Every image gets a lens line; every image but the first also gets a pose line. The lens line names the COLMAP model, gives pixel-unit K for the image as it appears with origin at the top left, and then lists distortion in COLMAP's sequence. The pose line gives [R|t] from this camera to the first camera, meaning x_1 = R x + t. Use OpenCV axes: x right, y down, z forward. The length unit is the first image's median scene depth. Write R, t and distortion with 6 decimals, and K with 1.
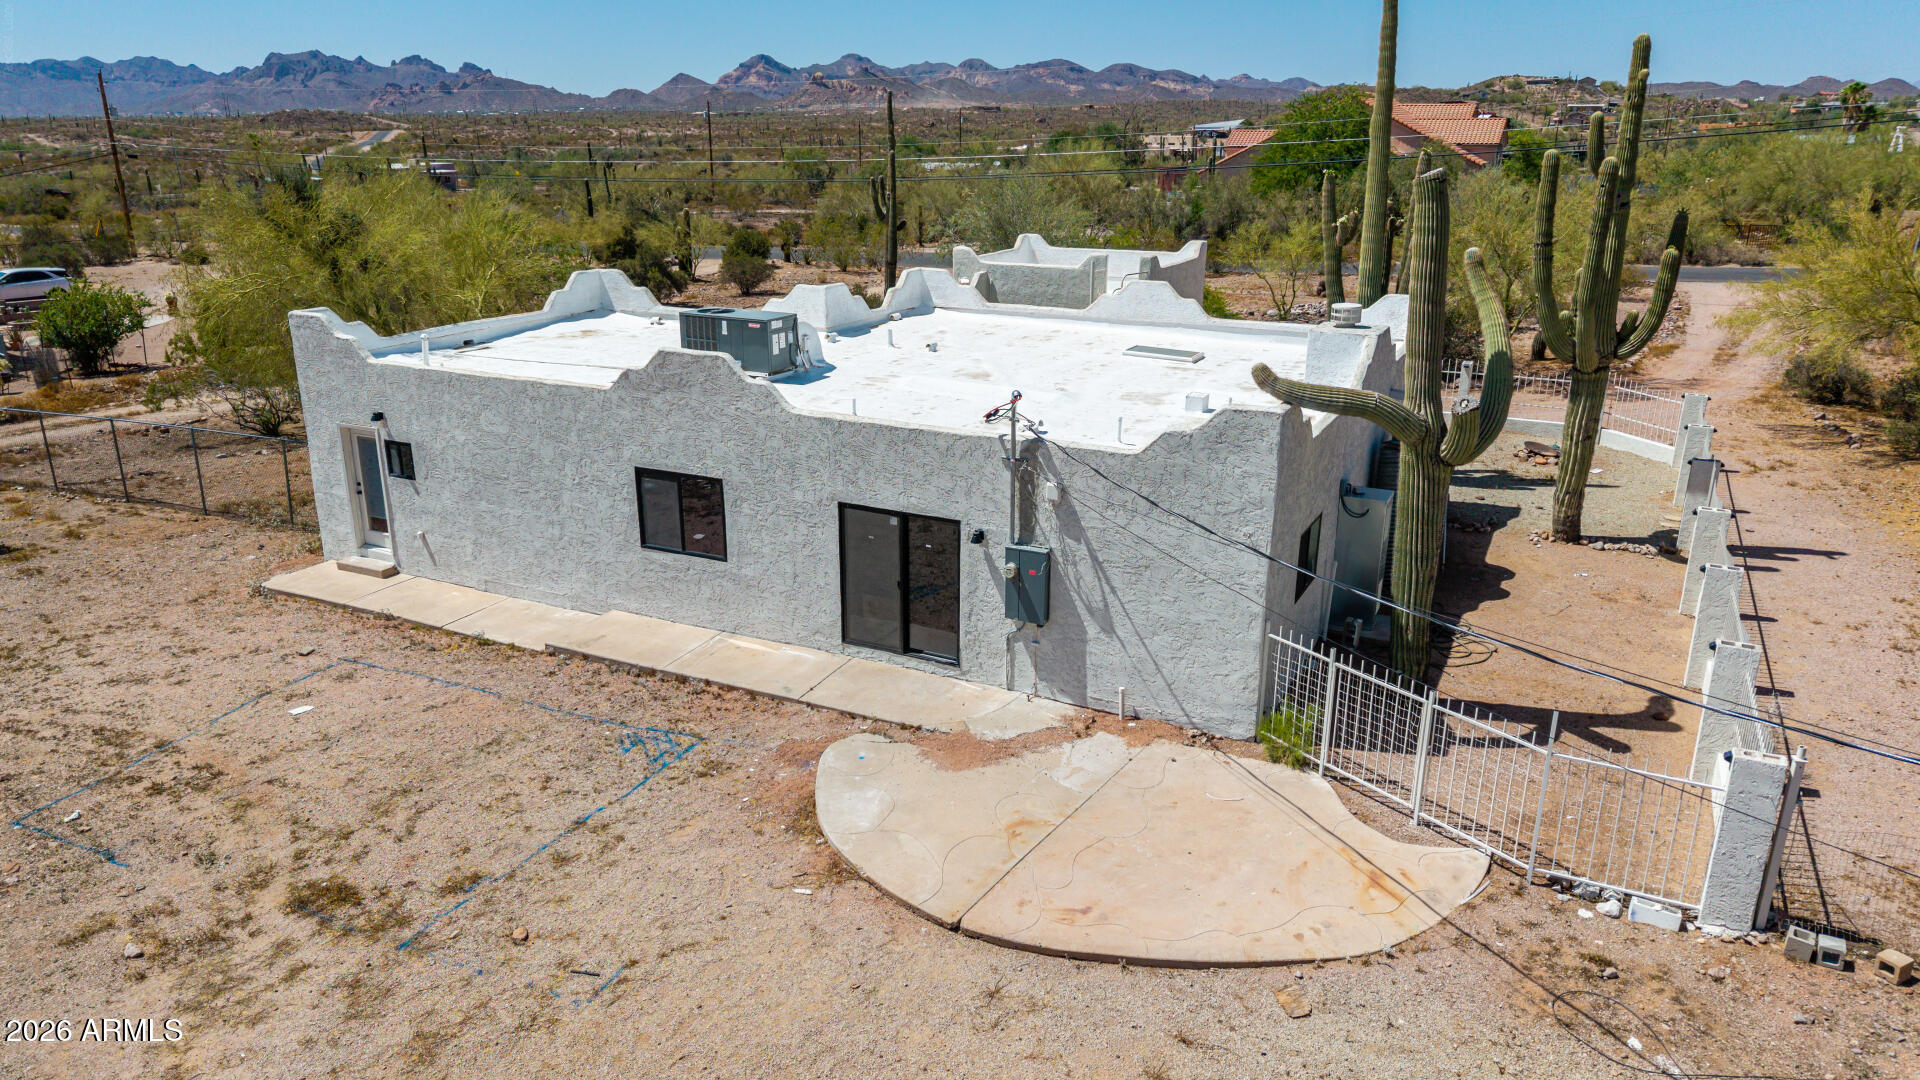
lens RADIAL K [[1301.5, 0, 953.3], [0, 1301.5, 533.0], [0, 0, 1]] dist [0.025610, -0.032084]
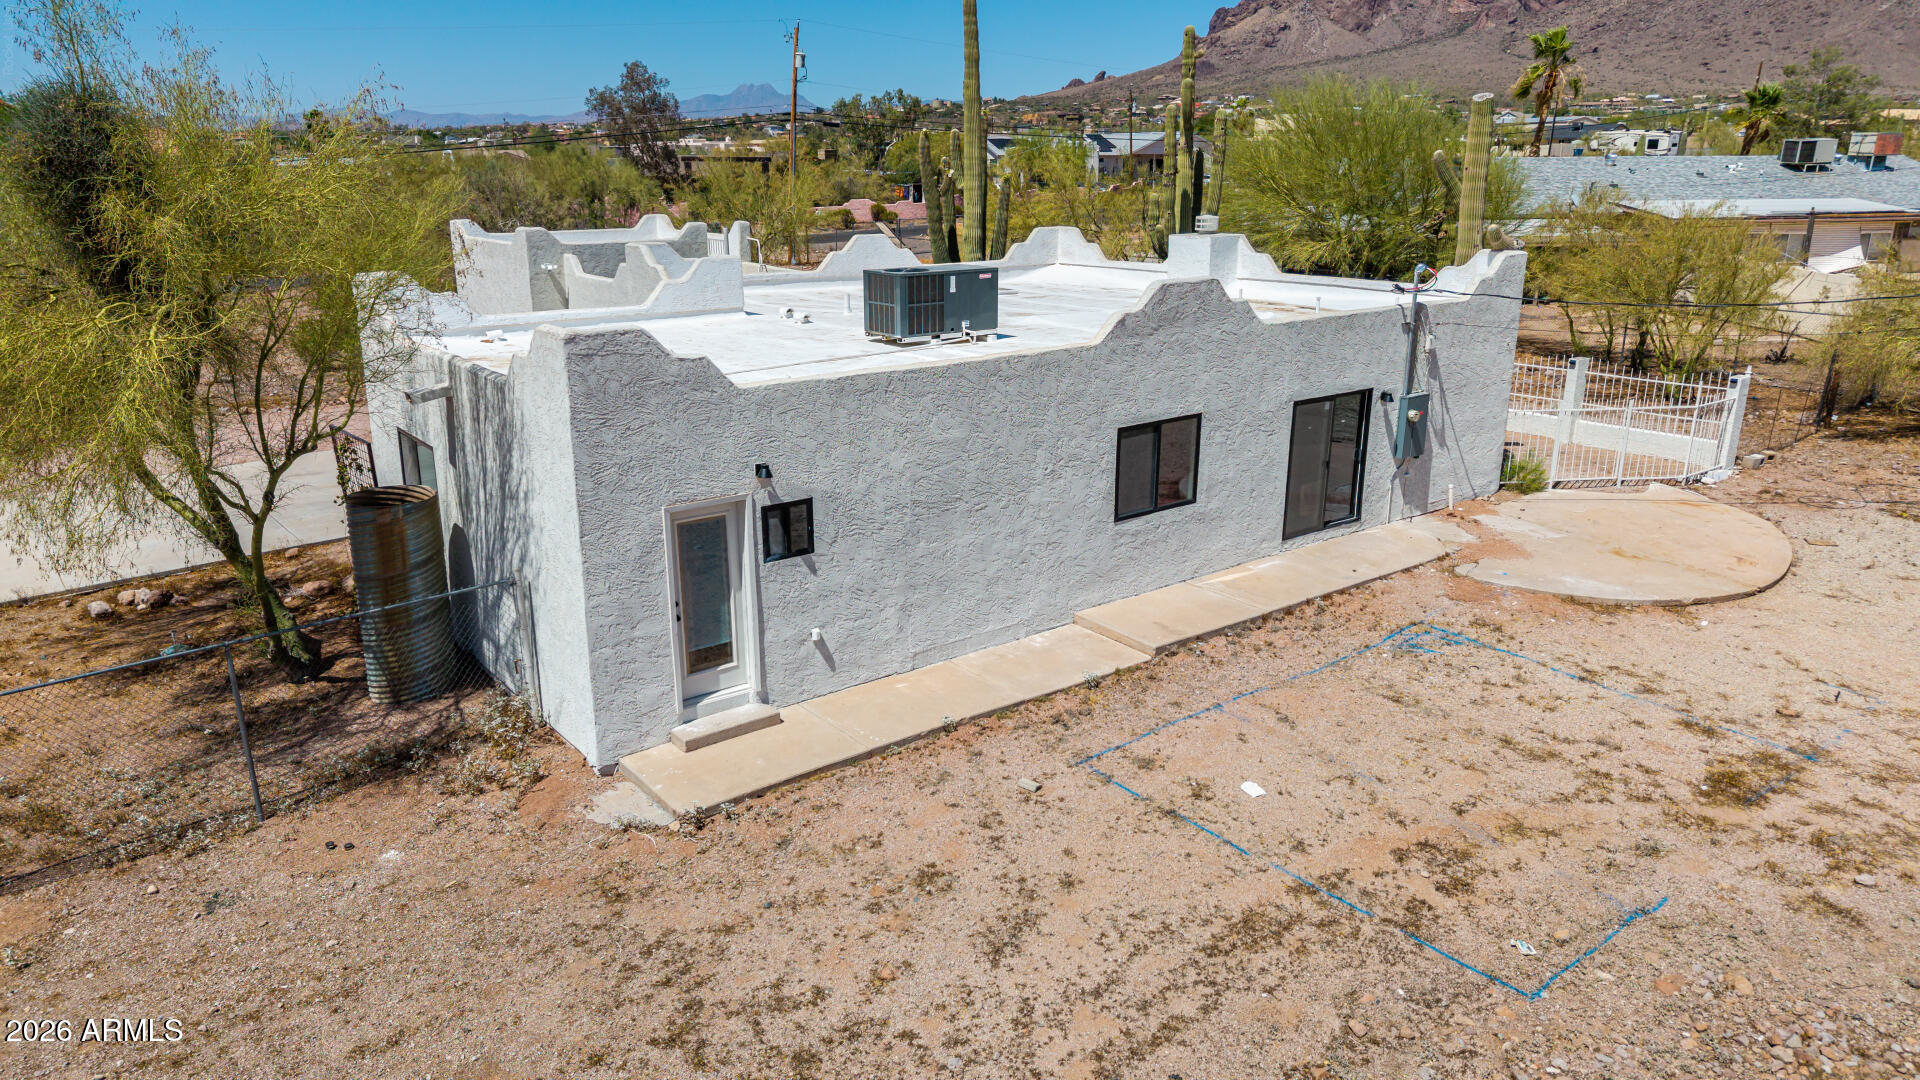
lens RADIAL K [[1284.2, 0, 950.9], [0, 1284.2, 538.1], [0, 0, 1]] dist [0.031767, -0.036089]
pose [[0.429914, -0.260384, 0.864508, -1.136798], [0.274393, 0.949902, 0.149650, -0.151476], [-0.860164, 0.172878, 0.479824, 0.754574]]
